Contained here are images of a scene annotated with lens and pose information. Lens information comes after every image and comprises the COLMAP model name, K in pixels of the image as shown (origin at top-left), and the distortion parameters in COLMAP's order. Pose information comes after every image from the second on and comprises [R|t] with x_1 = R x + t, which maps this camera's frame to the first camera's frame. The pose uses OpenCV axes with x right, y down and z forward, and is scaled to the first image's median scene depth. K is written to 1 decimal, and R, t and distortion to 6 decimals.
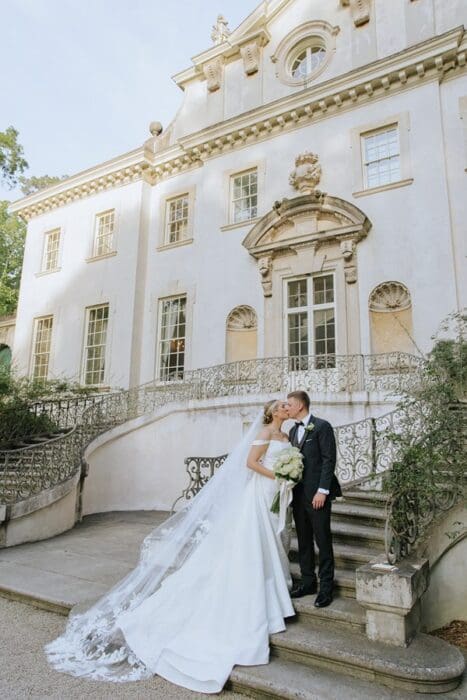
lens RADIAL K [[489.9, 0, 237.0], [0, 489.9, 337.9], [0, 0, 1]] dist [0.003016, 0.007697]
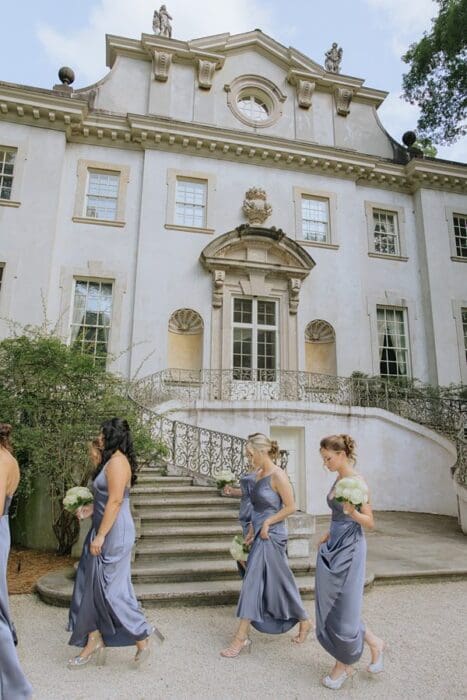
lens RADIAL K [[489.9, 0, 237.0], [0, 489.9, 337.9], [0, 0, 1]] dist [0.003016, 0.007697]
pose [[0.699612, 0.162804, 0.695728, -0.665175], [-0.159701, 0.984693, -0.069831, 0.051383], [-0.696447, -0.062254, 0.714903, 0.209265]]
